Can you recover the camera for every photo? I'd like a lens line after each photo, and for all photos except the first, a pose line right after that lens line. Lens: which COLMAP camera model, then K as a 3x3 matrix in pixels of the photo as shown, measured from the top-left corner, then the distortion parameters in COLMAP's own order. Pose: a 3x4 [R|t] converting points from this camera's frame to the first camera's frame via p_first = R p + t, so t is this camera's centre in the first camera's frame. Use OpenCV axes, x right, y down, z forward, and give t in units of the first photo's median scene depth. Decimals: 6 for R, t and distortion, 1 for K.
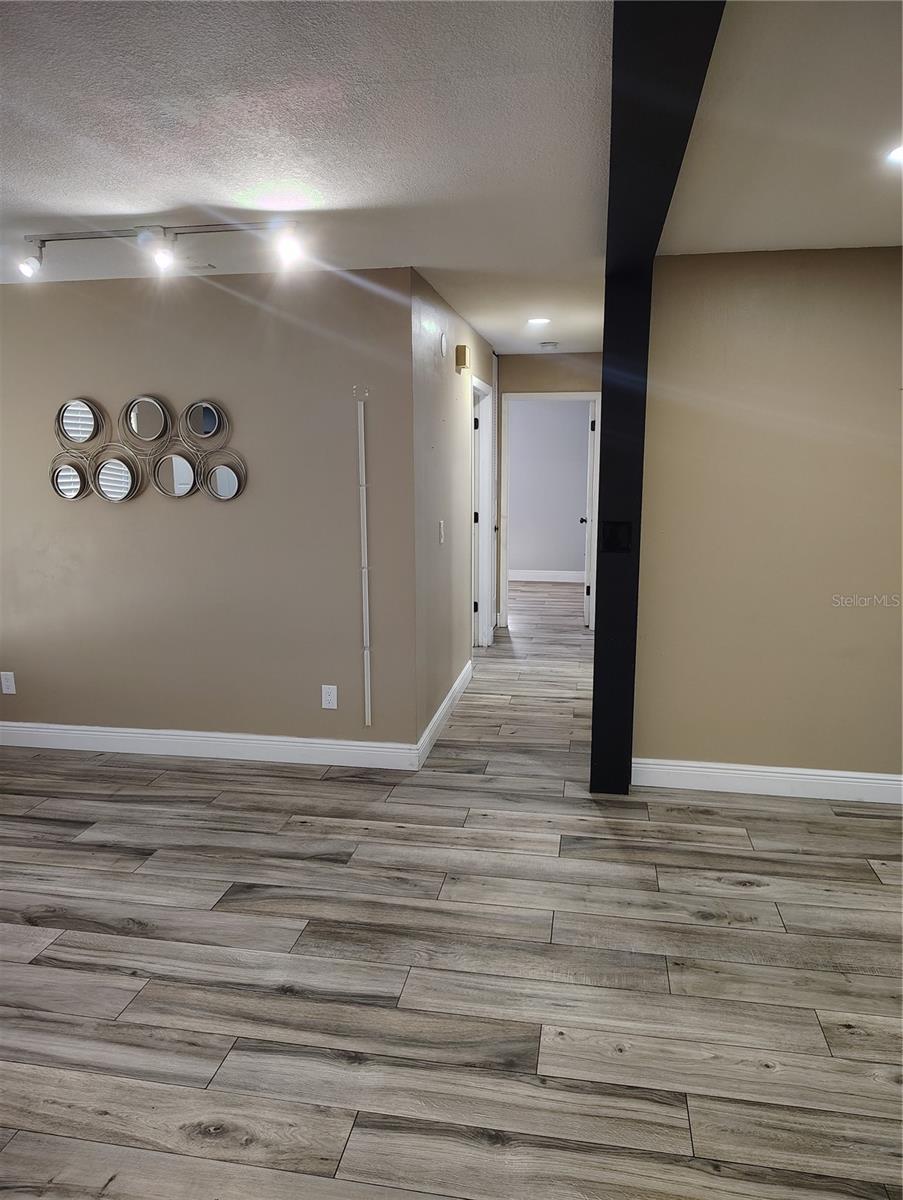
lens RADIAL K [[831.9, 0, 449.9], [0, 831.9, 602.6], [0, 0, 1]] dist [0.064555, -0.086537]
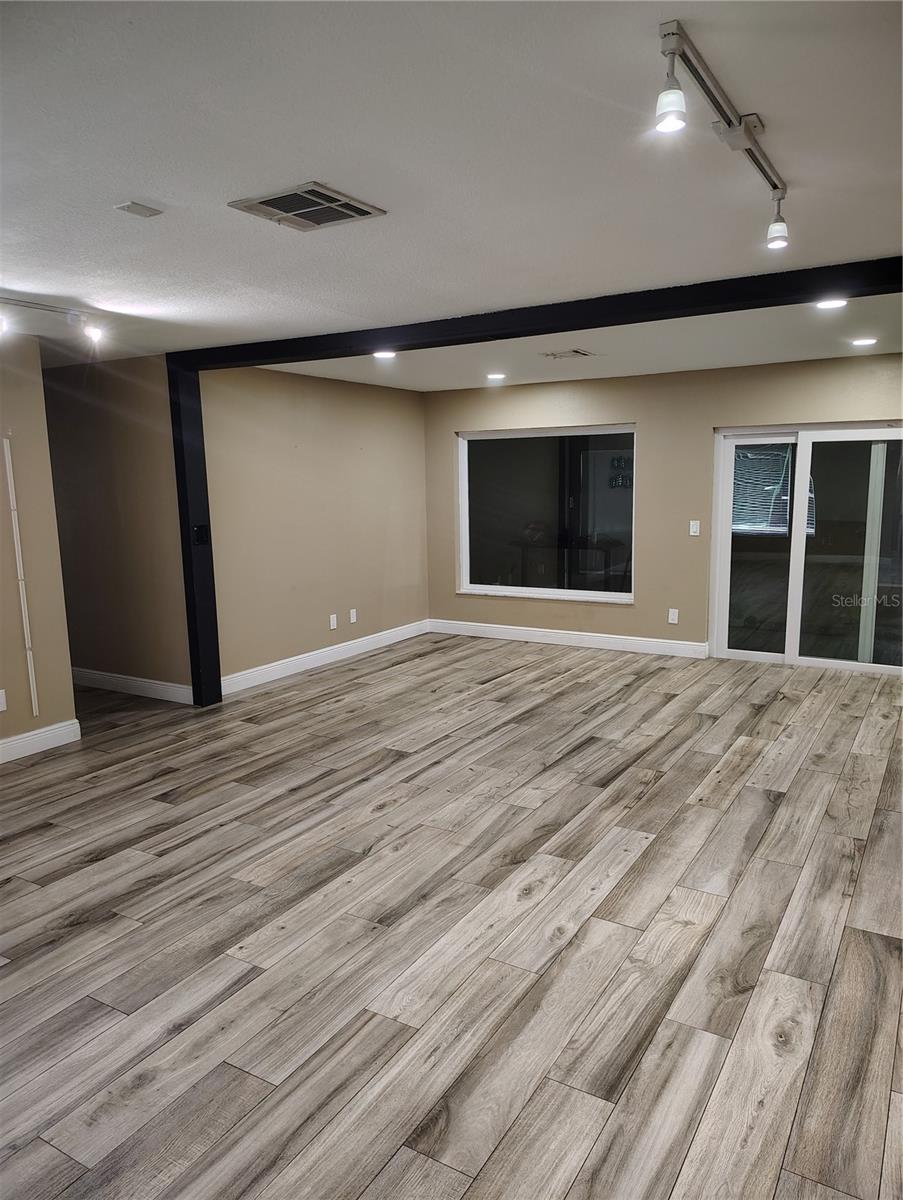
lens RADIAL K [[827.0, 0, 465.4], [0, 827.0, 616.2], [0, 0, 1]] dist [0.062091, -0.081648]
pose [[0.346855, -0.159648, 0.924232, -1.189490], [0.181113, 0.978261, 0.101010, 0.002625], [-0.920266, 0.132354, 0.368229, 0.000155]]
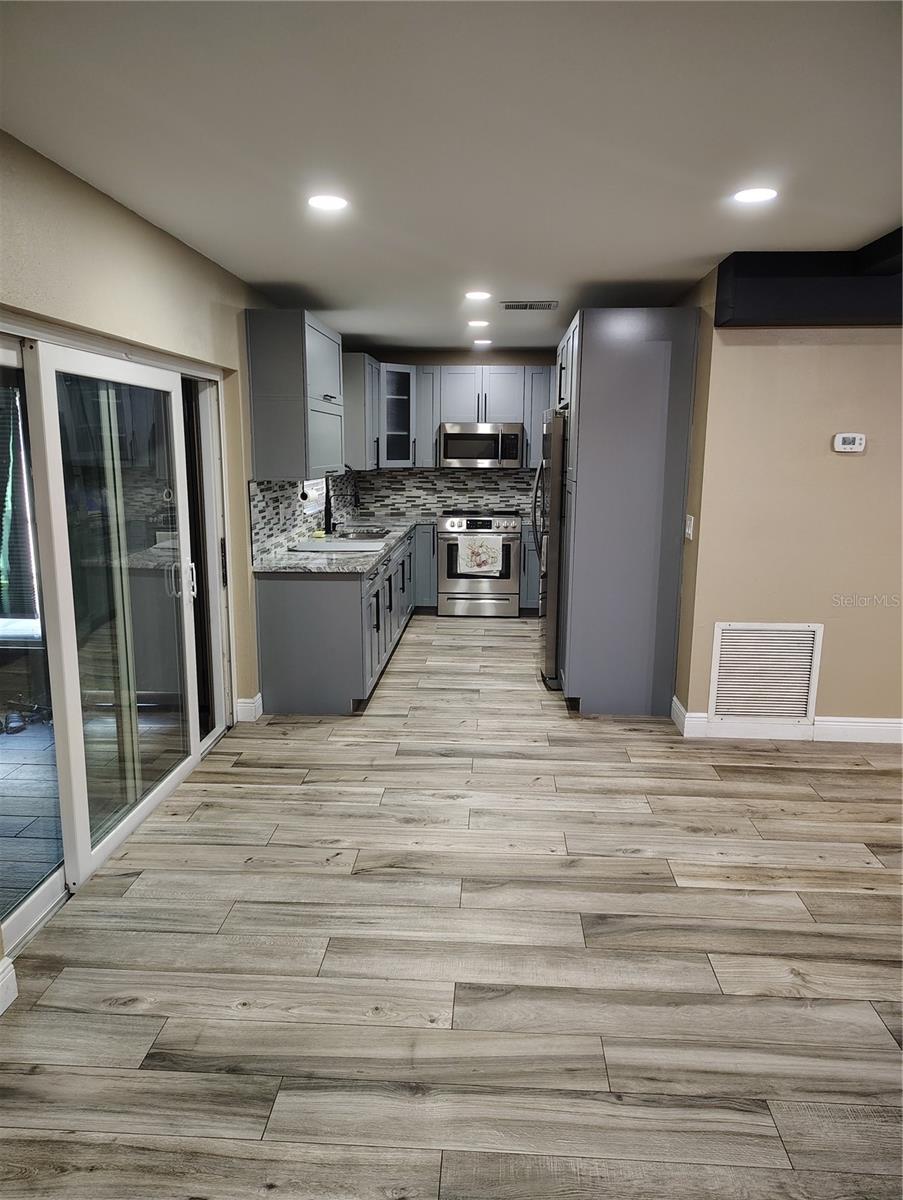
lens RADIAL K [[831.9, 0, 449.9], [0, 831.9, 602.6], [0, 0, 1]] dist [0.064555, -0.086537]
pose [[-0.992544, 0.019383, -0.120337, 0.676208], [-0.024967, 0.934009, 0.356375, -0.141991], [0.119304, 0.356723, -0.926561, 0.817956]]
